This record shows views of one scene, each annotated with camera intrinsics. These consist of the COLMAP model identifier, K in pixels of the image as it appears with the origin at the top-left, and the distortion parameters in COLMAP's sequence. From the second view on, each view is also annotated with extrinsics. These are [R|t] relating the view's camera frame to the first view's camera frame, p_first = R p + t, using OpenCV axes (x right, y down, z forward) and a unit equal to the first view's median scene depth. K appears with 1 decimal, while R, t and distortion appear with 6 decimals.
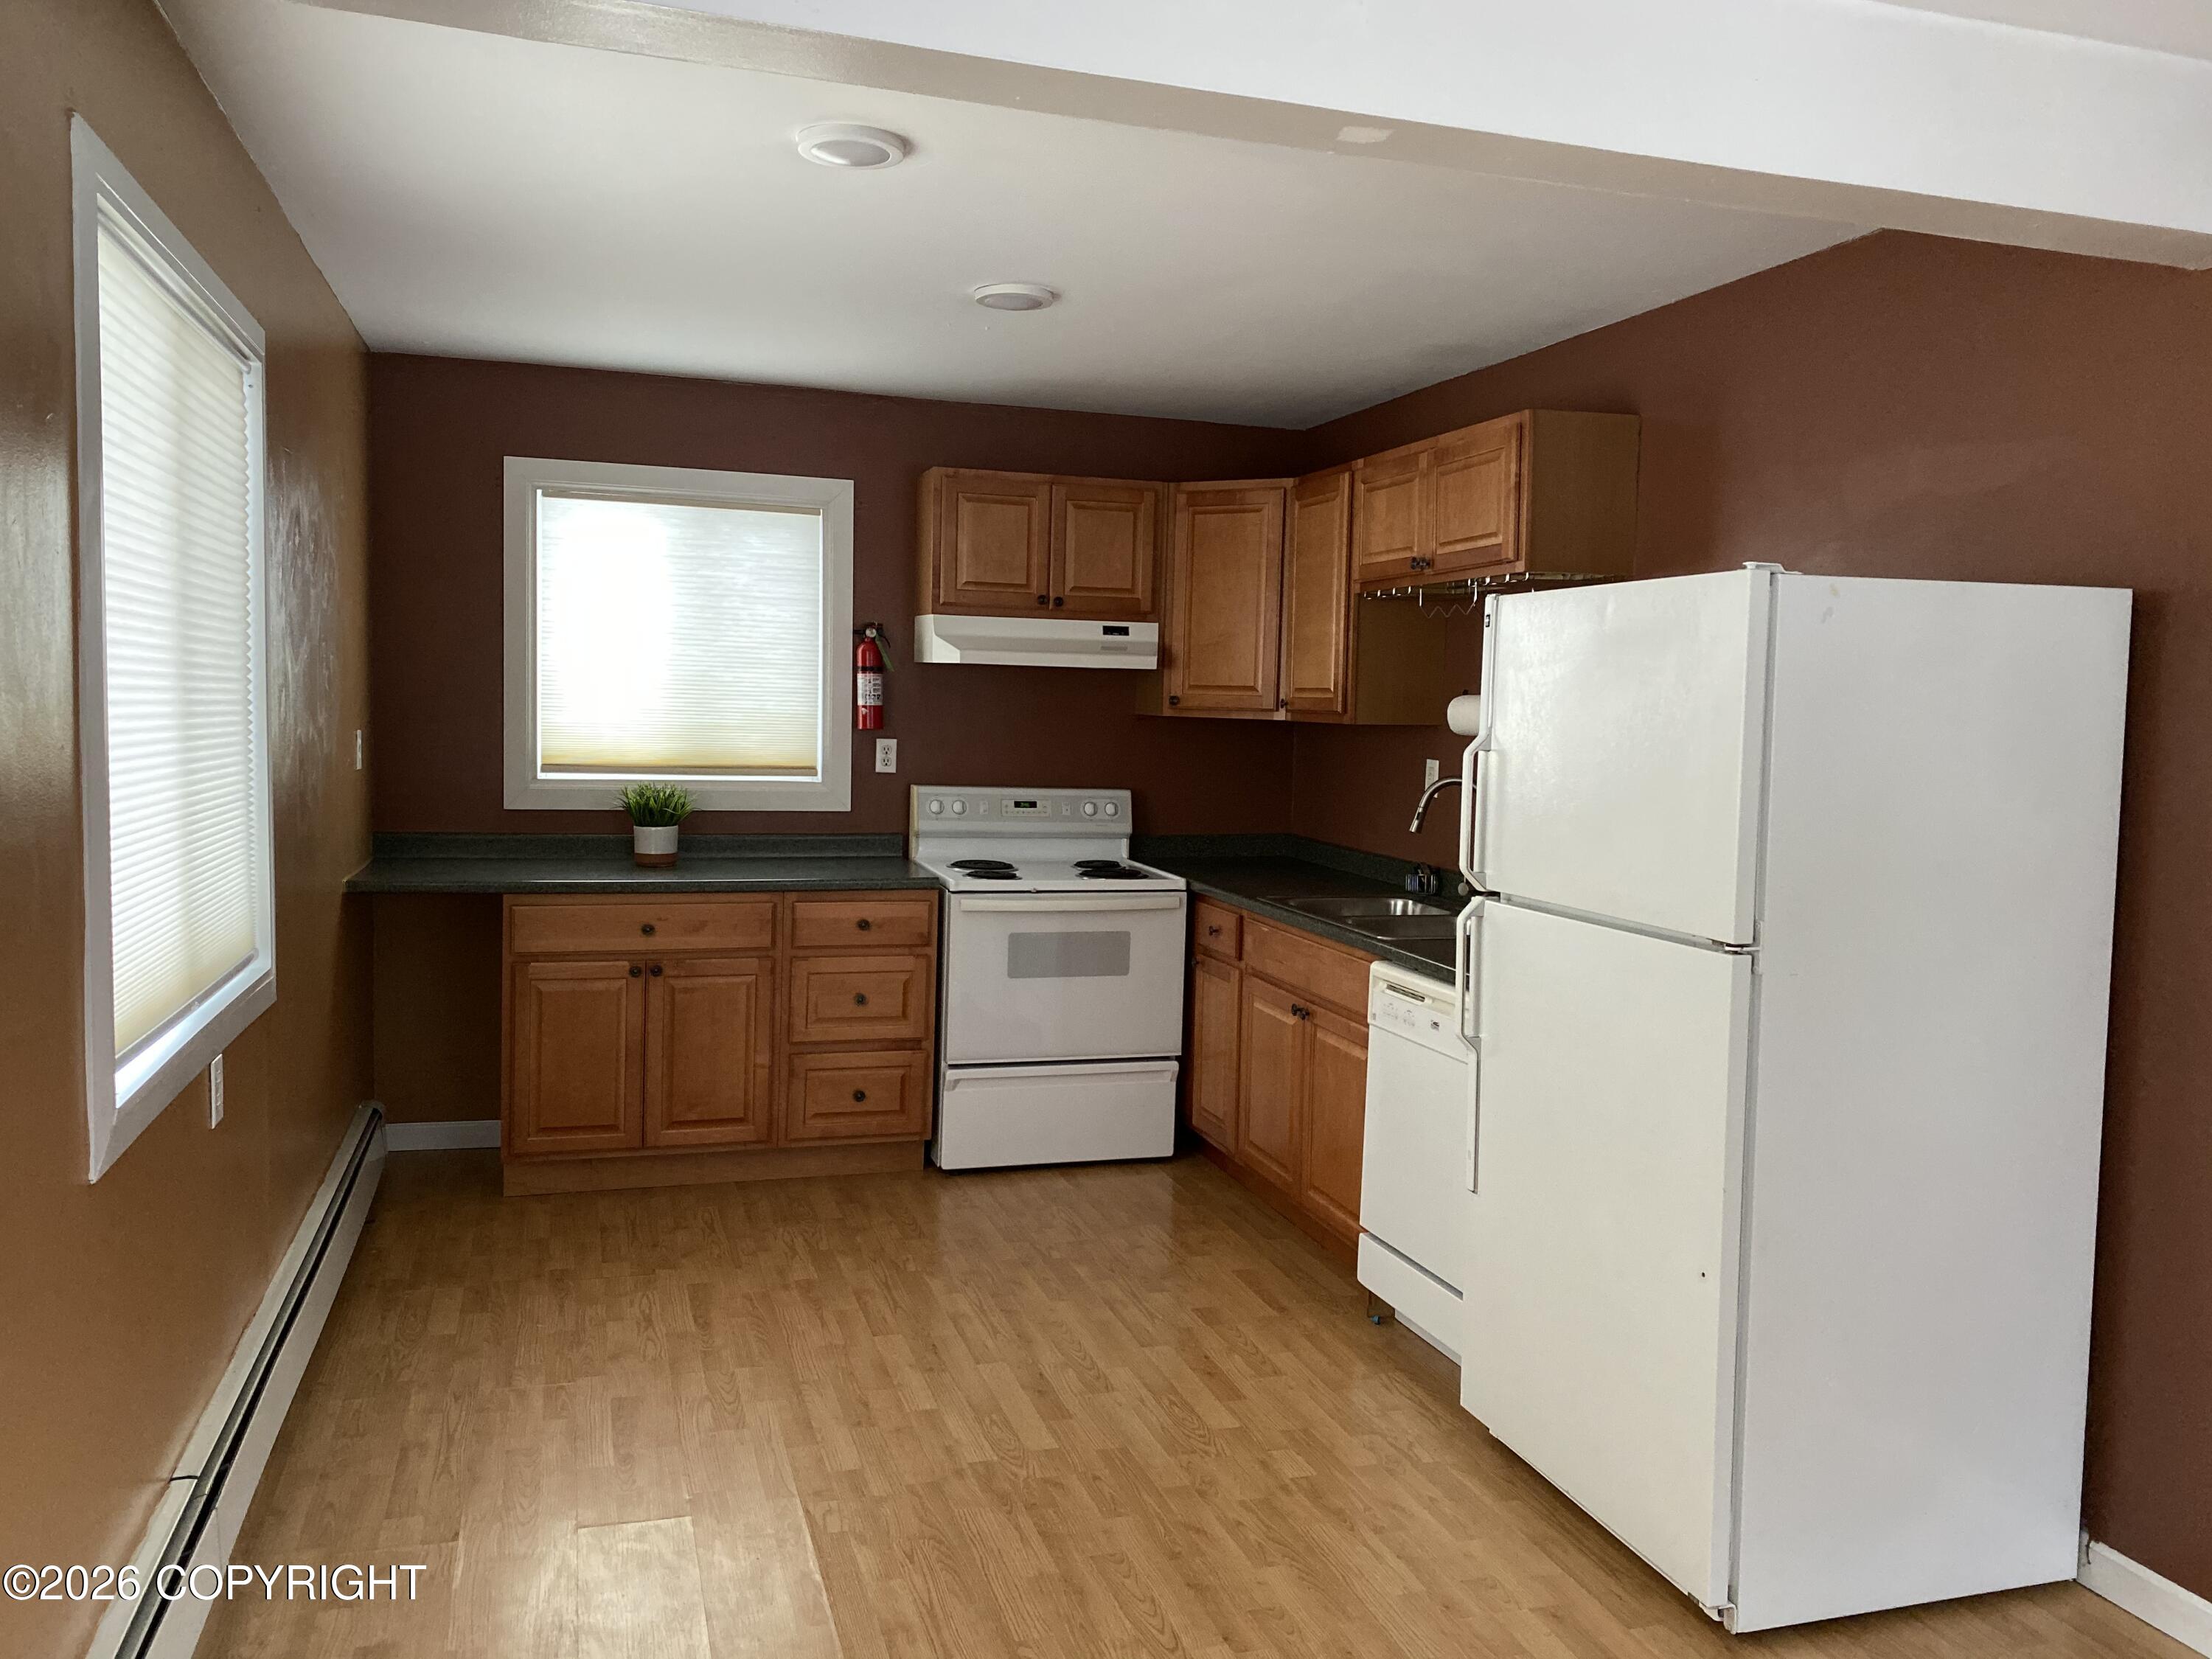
lens RADIAL K [[1693.4, 0, 1114.8], [0, 1693.4, 810.7], [0, 0, 1]] dist [0.061222, -0.072368]
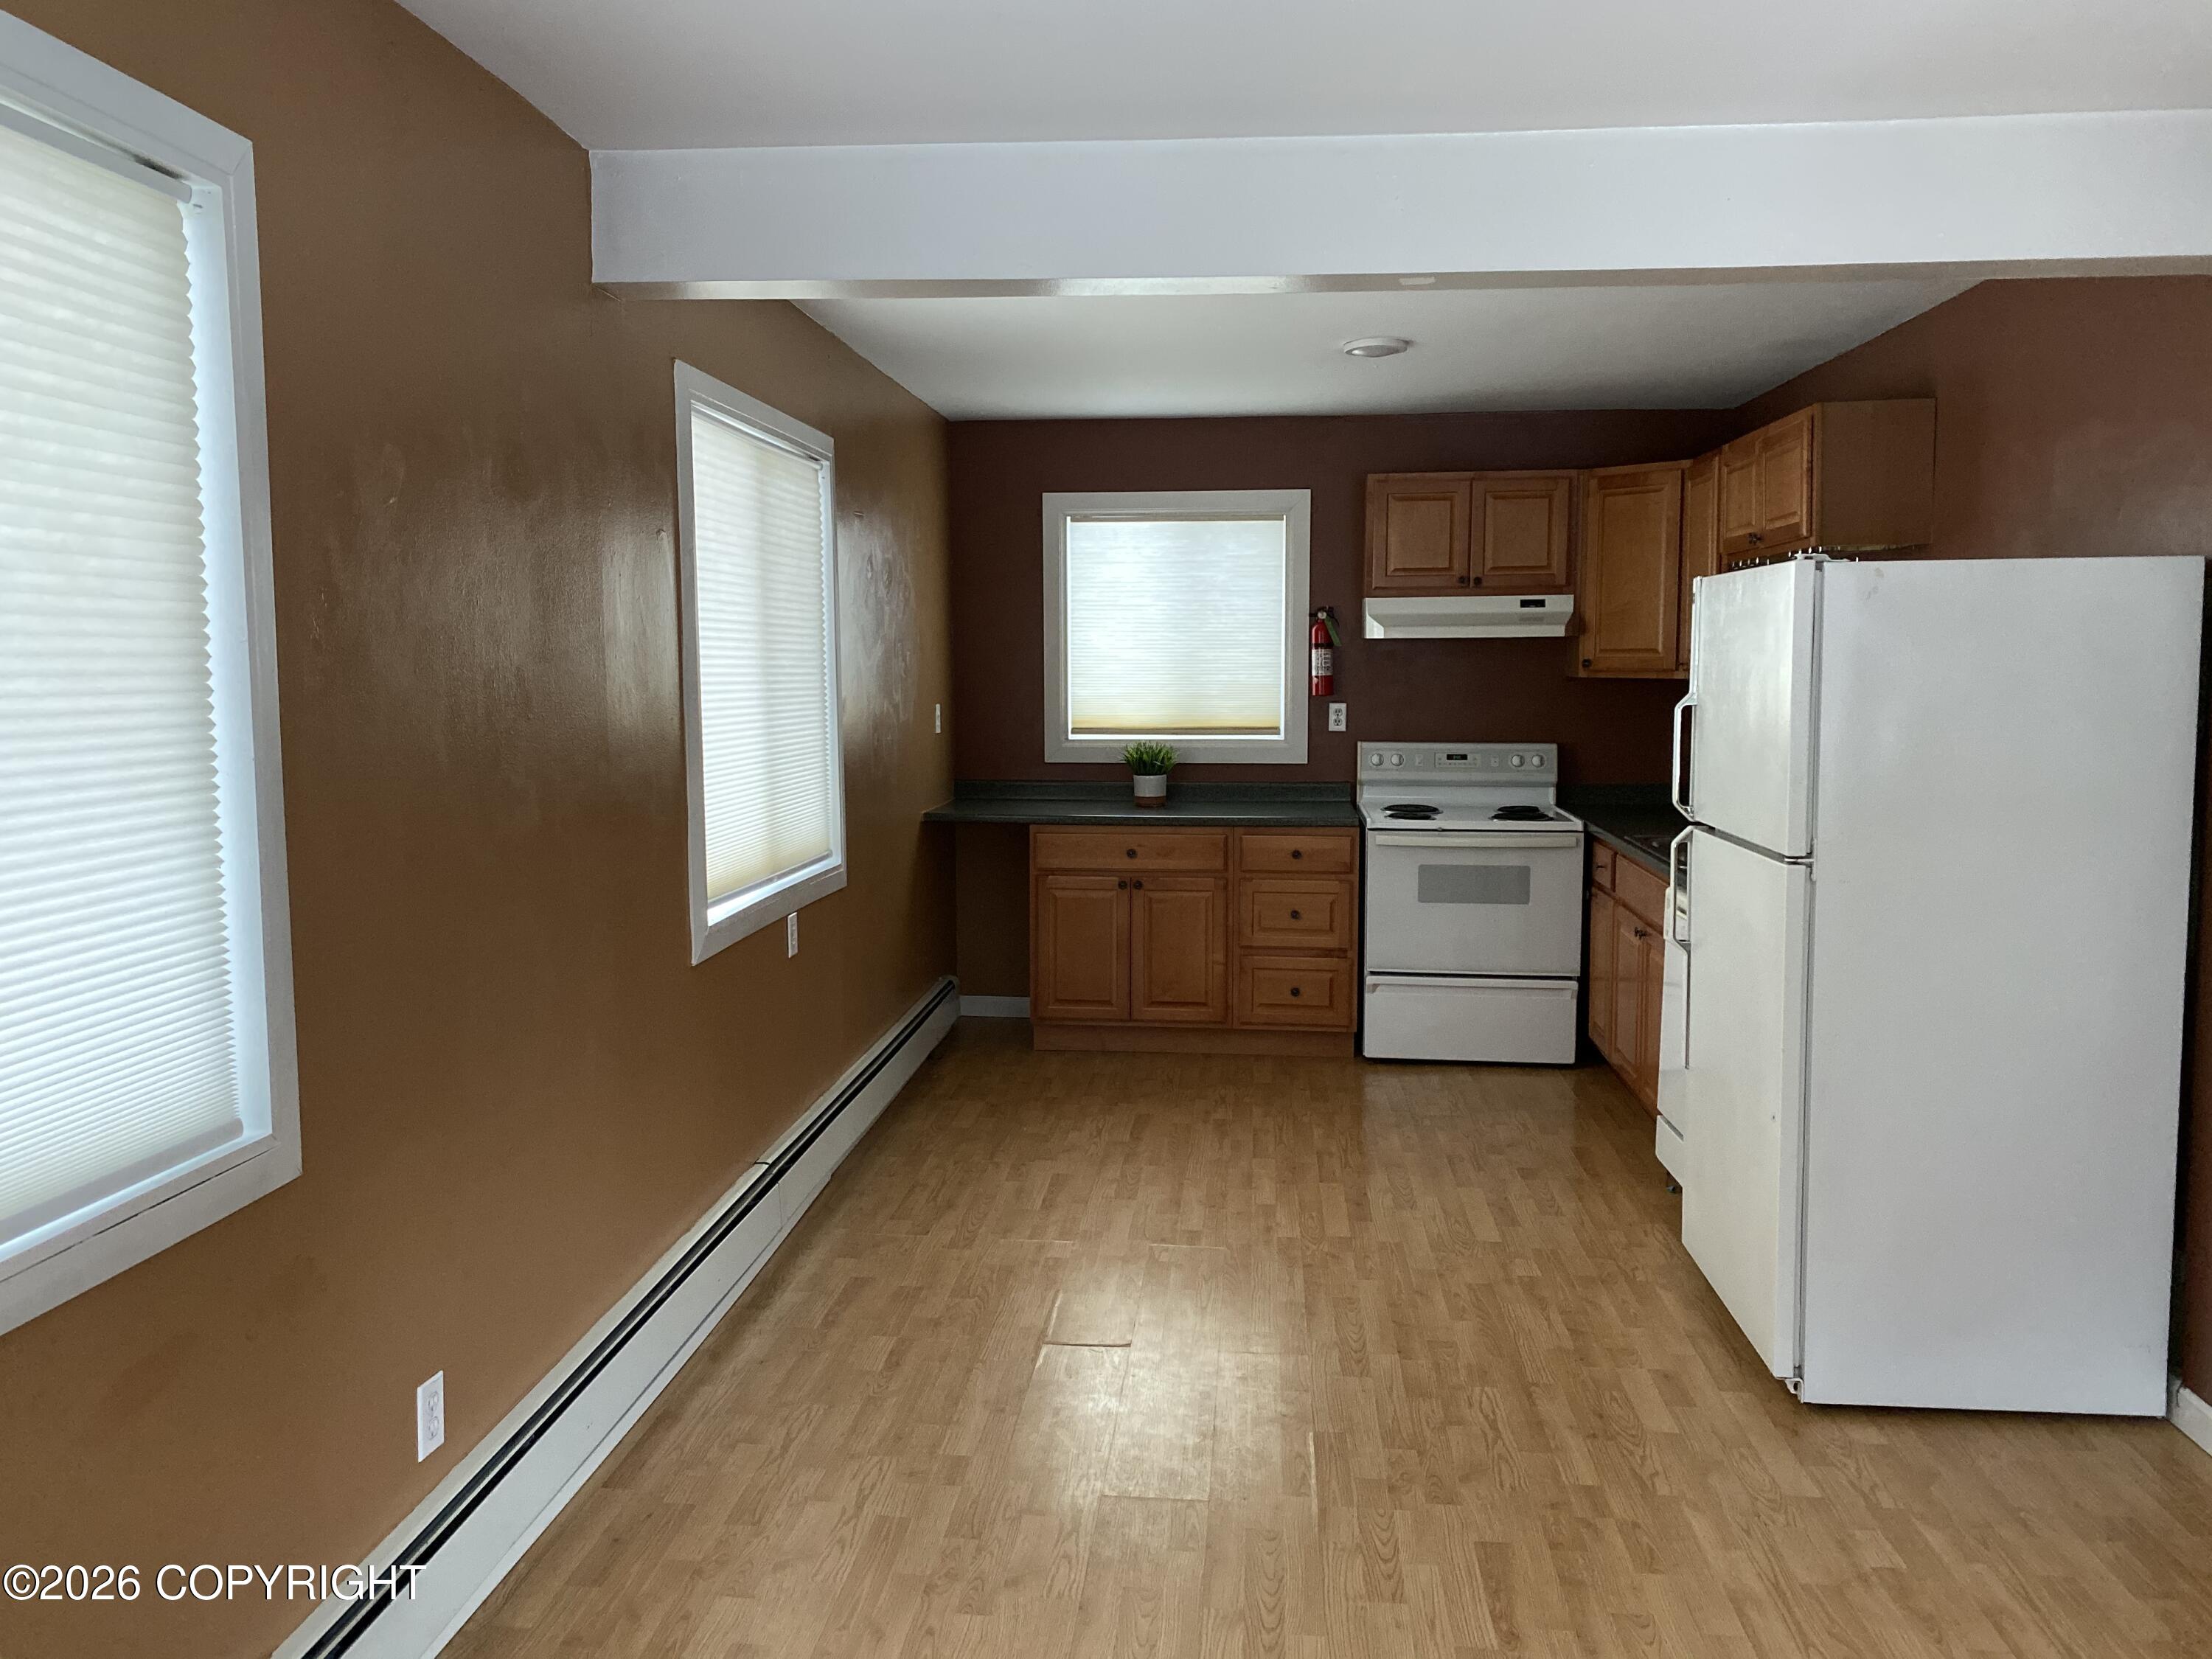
lens RADIAL K [[1693.4, 0, 1120.4], [0, 1693.4, 820.8], [0, 0, 1]] dist [0.061222, -0.072368]
pose [[0.923022, 0.010016, -0.384617, 0.218878], [0.000712, 0.999615, 0.027741, 0.008987], [0.384746, -0.025879, 0.922659, -0.200681]]
